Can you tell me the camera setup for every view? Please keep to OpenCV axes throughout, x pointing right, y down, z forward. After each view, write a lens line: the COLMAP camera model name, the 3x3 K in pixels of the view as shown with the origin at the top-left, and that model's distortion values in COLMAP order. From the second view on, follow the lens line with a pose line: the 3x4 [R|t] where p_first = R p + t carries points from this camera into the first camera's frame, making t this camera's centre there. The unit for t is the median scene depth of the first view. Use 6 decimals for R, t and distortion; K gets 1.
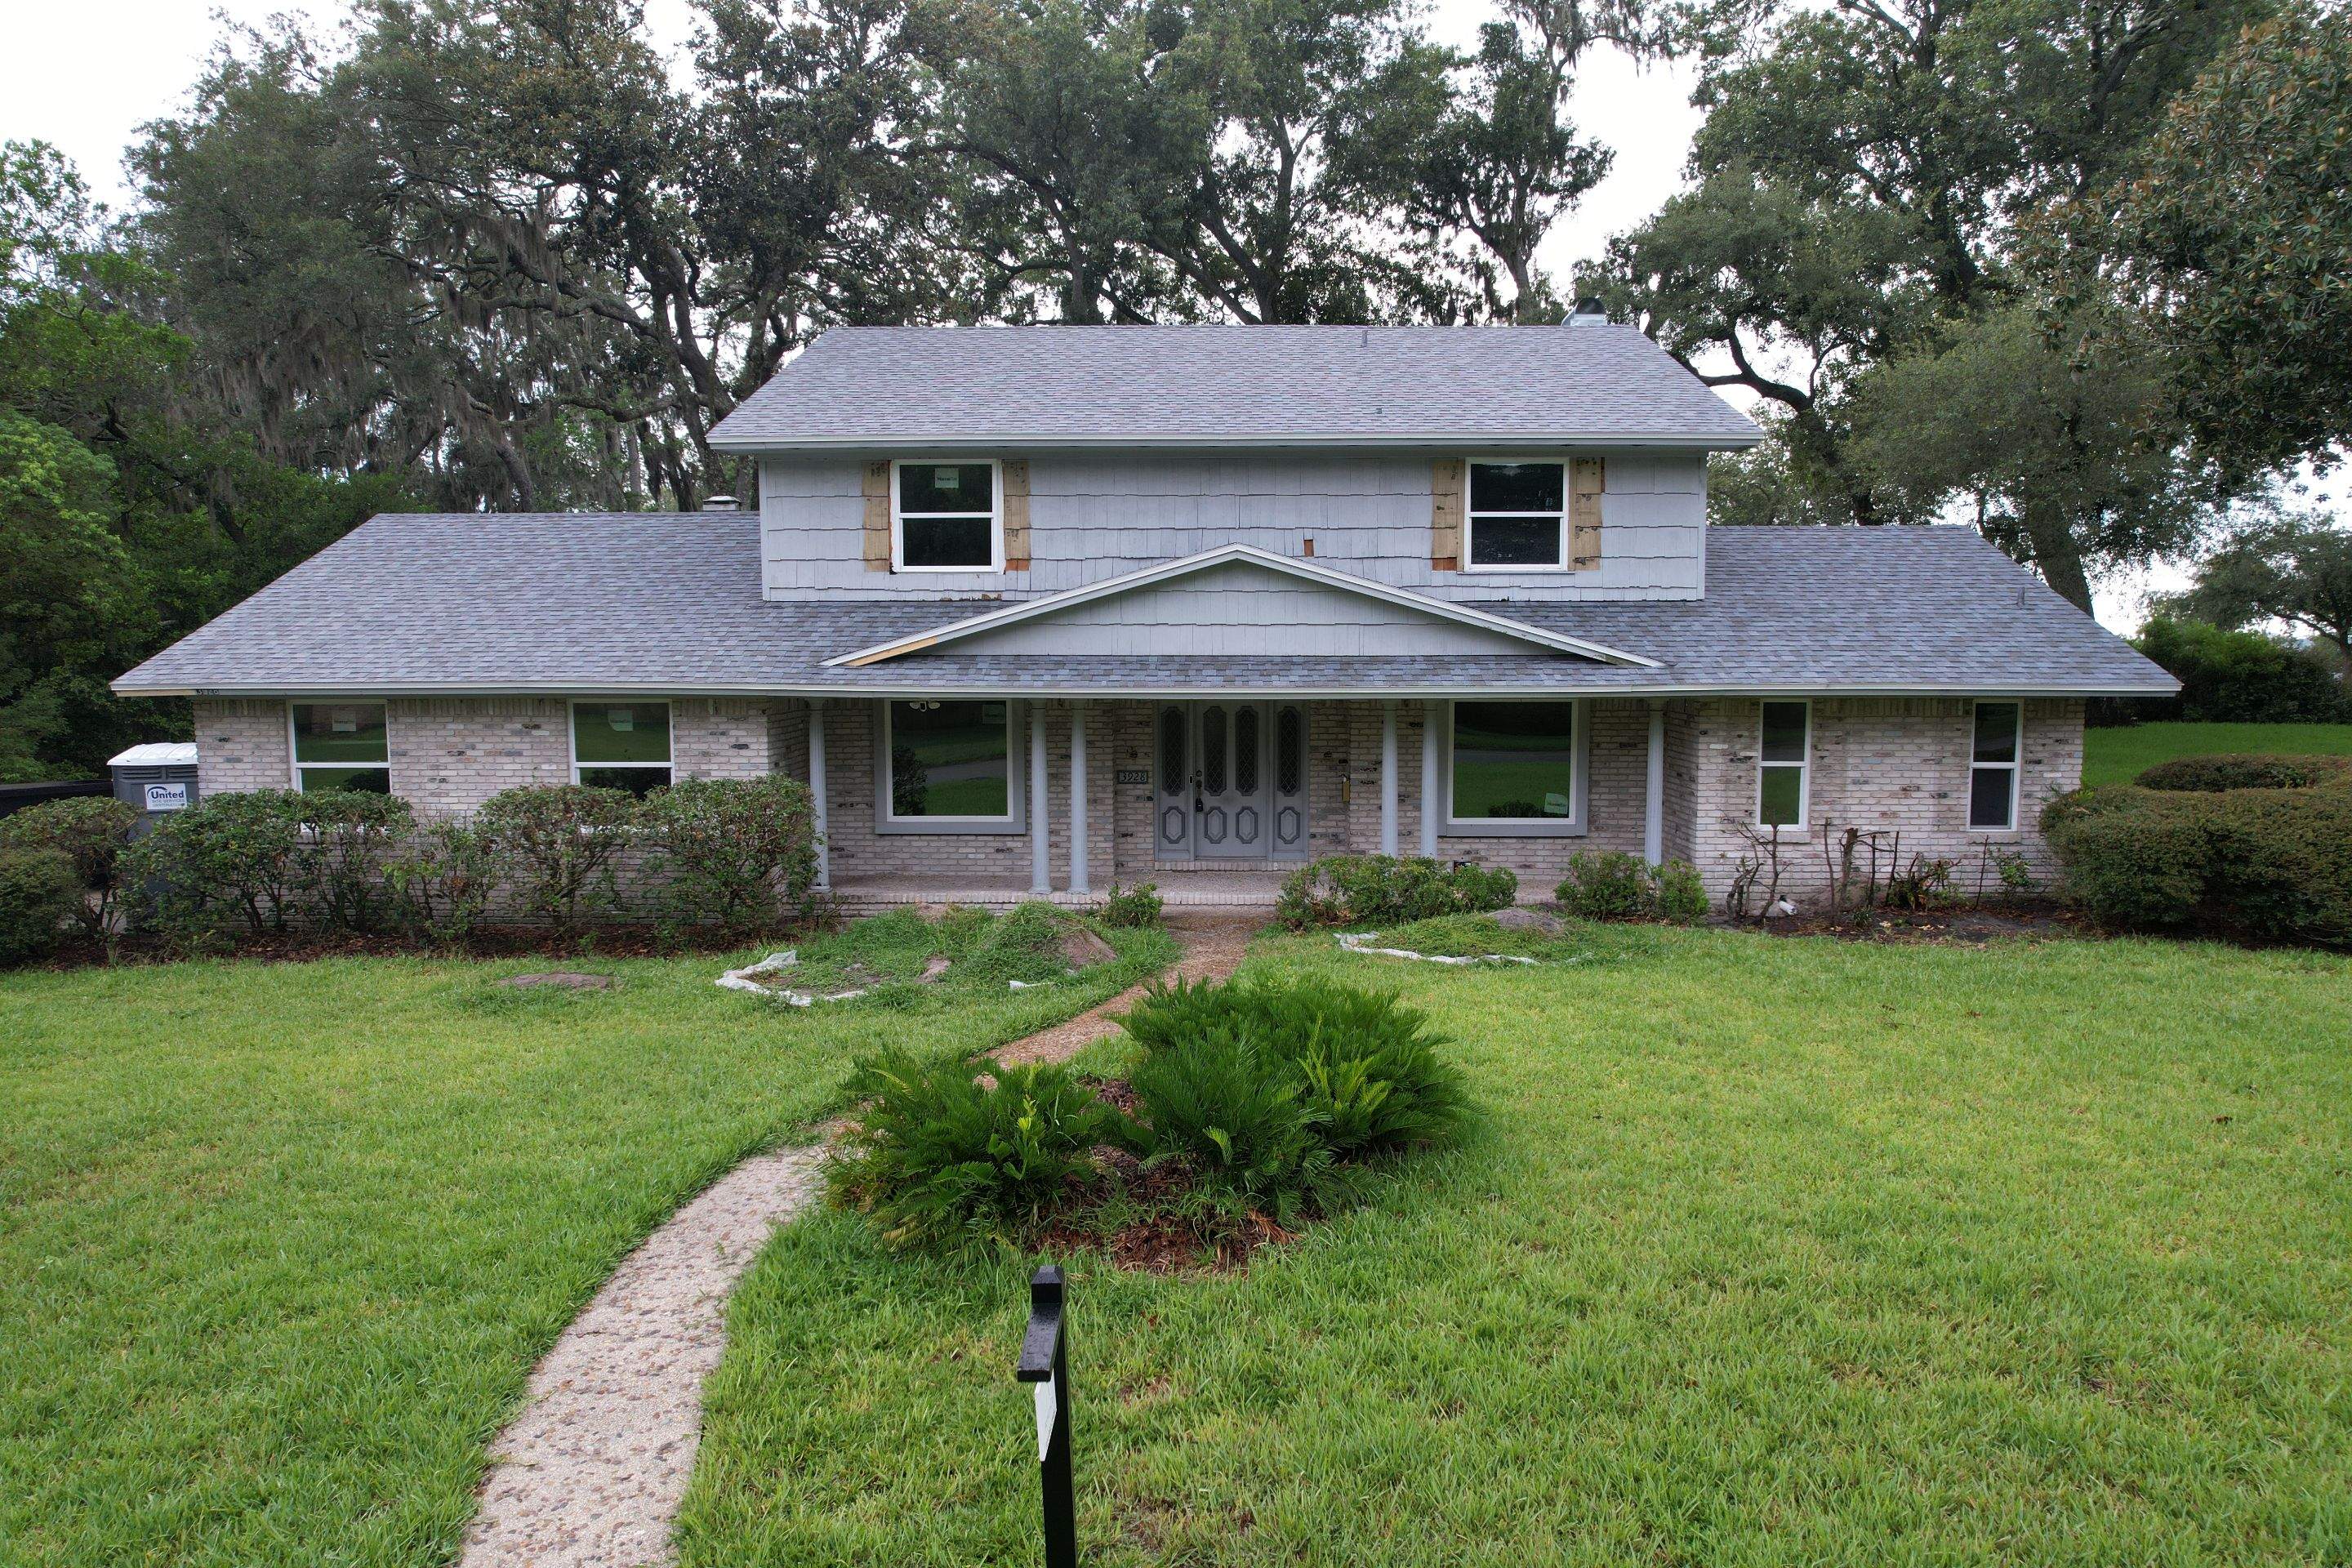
lens RADIAL K [[1380.7, 0, 1176.0], [0, 1380.7, 784.0], [0, 0, 1]] dist [-0.000334, 0.000325]
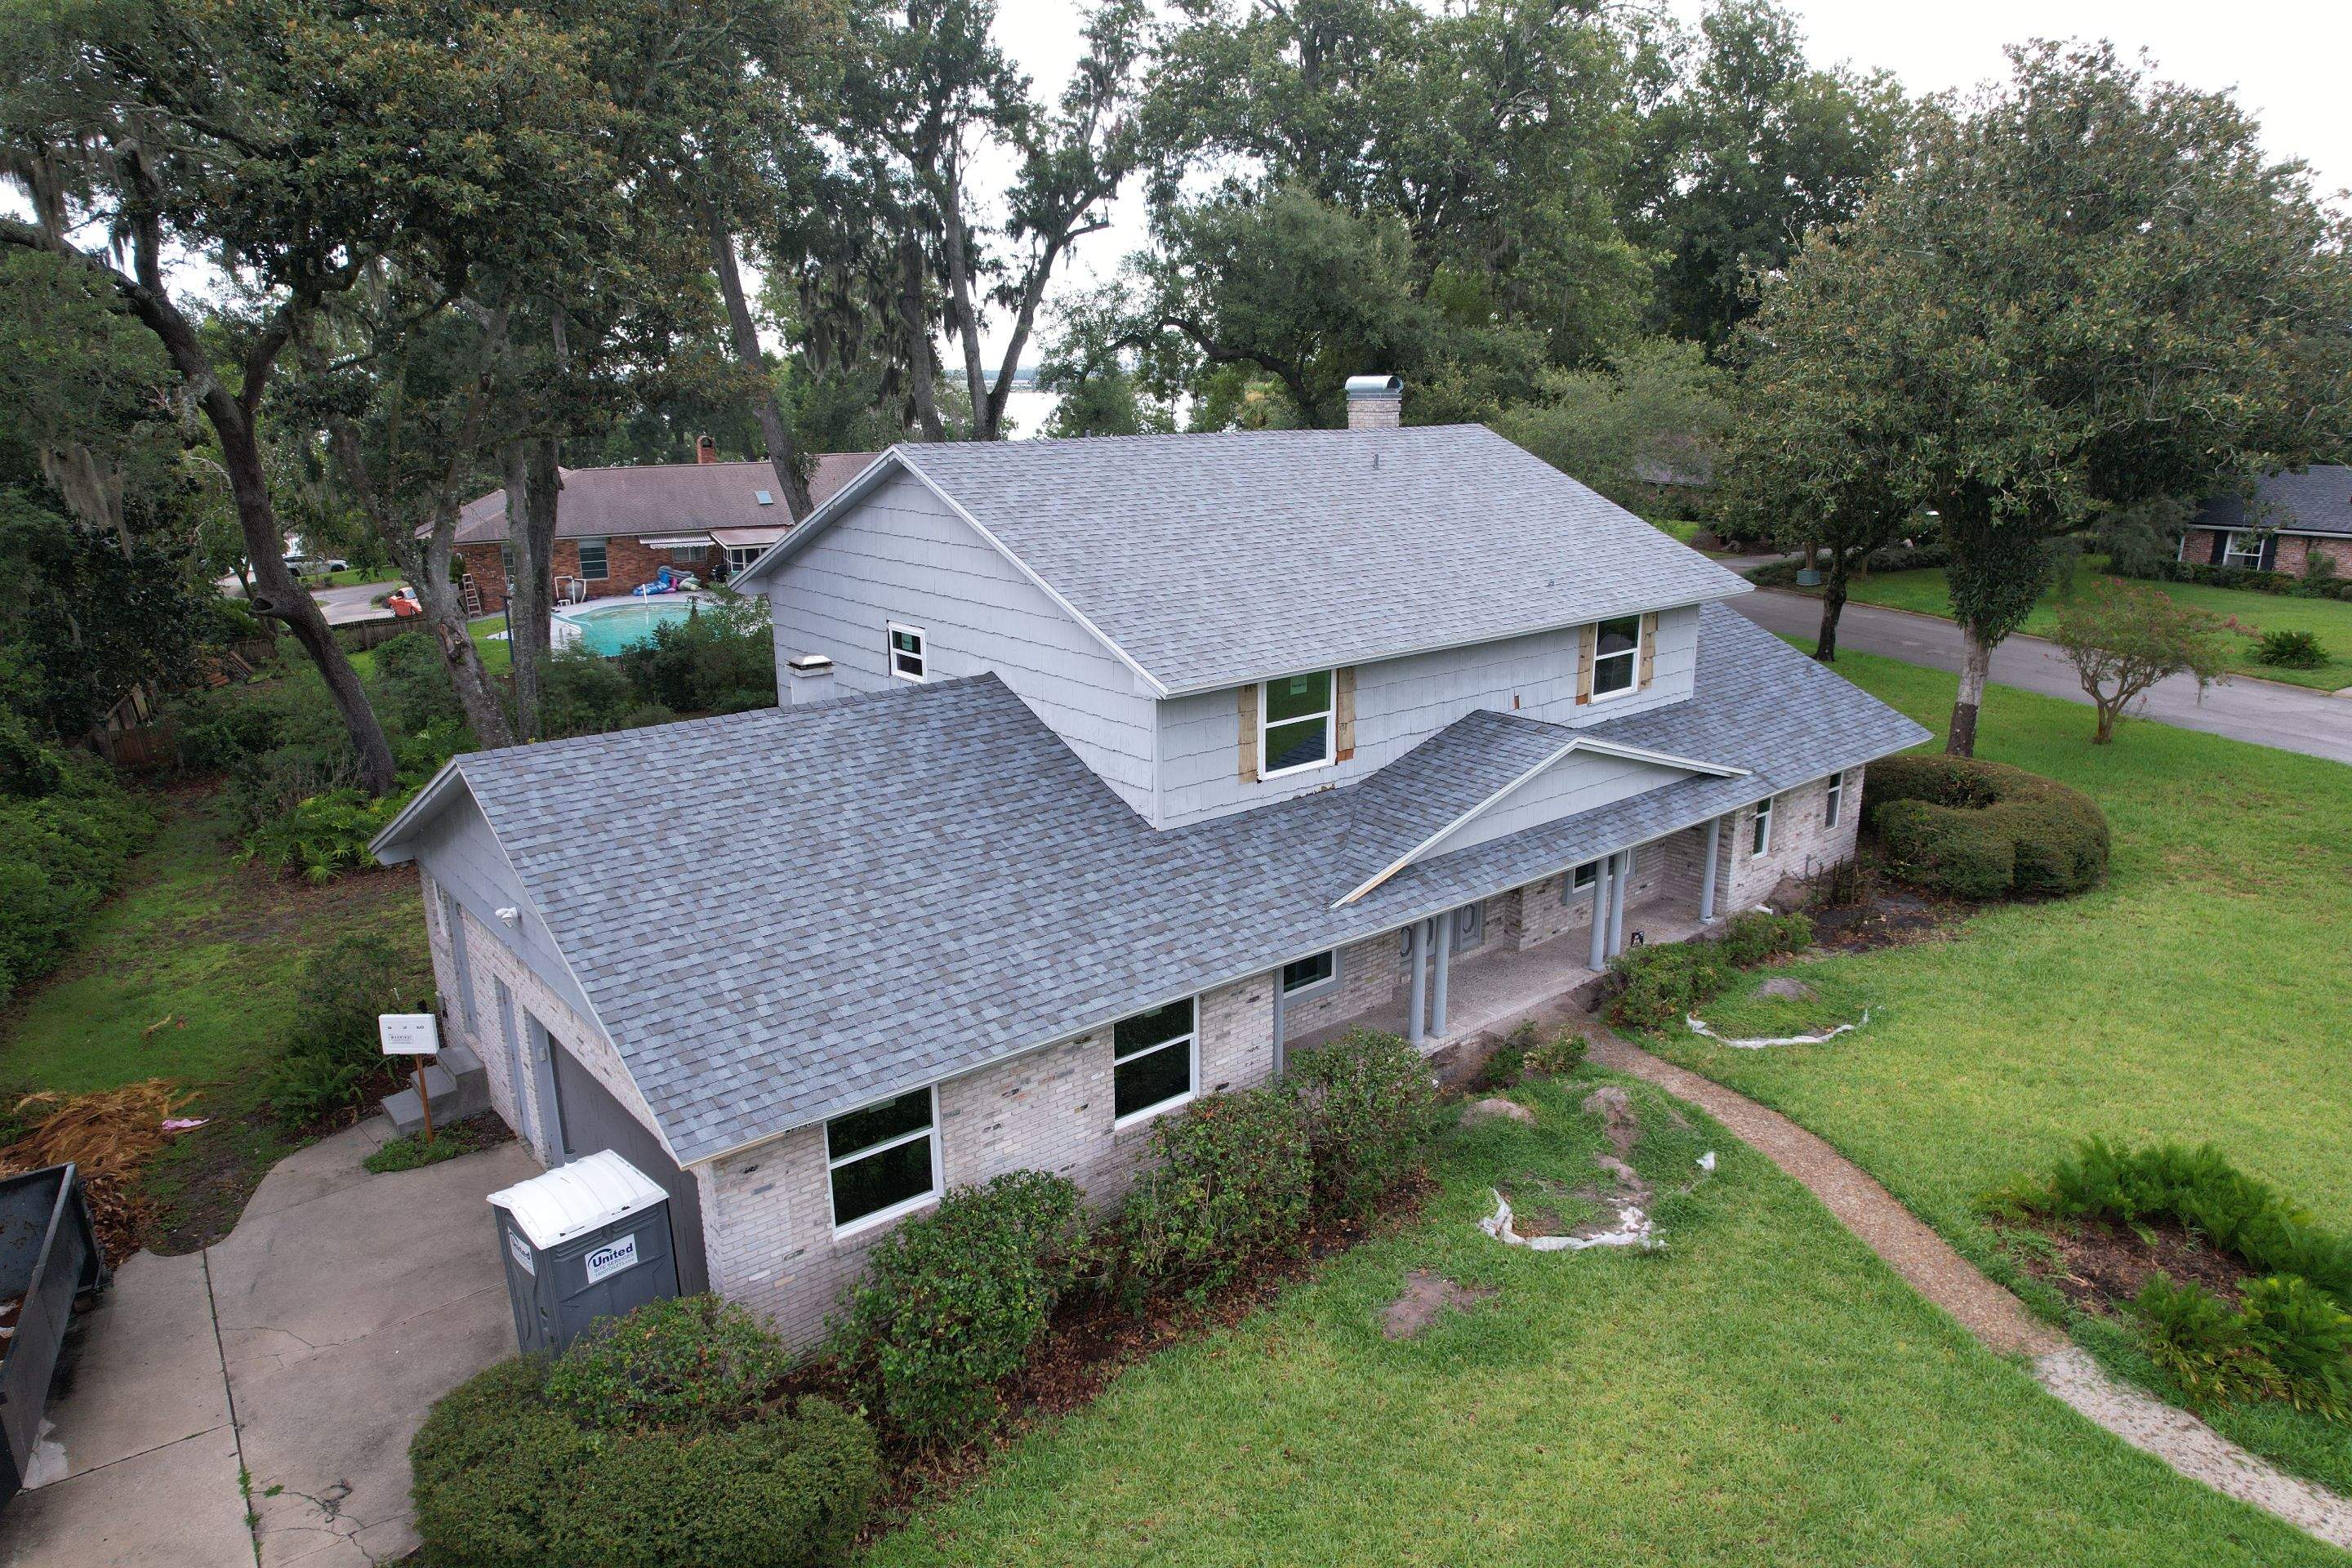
lens RADIAL K [[1380.7, 0, 1176.0], [0, 1380.7, 784.0], [0, 0, 1]] dist [-0.000334, 0.000325]
pose [[0.768720, -0.175750, 0.614965, -0.887086], [0.076248, 0.979830, 0.184713, -0.346937], [-0.635025, -0.095103, 0.766615, 0.257374]]
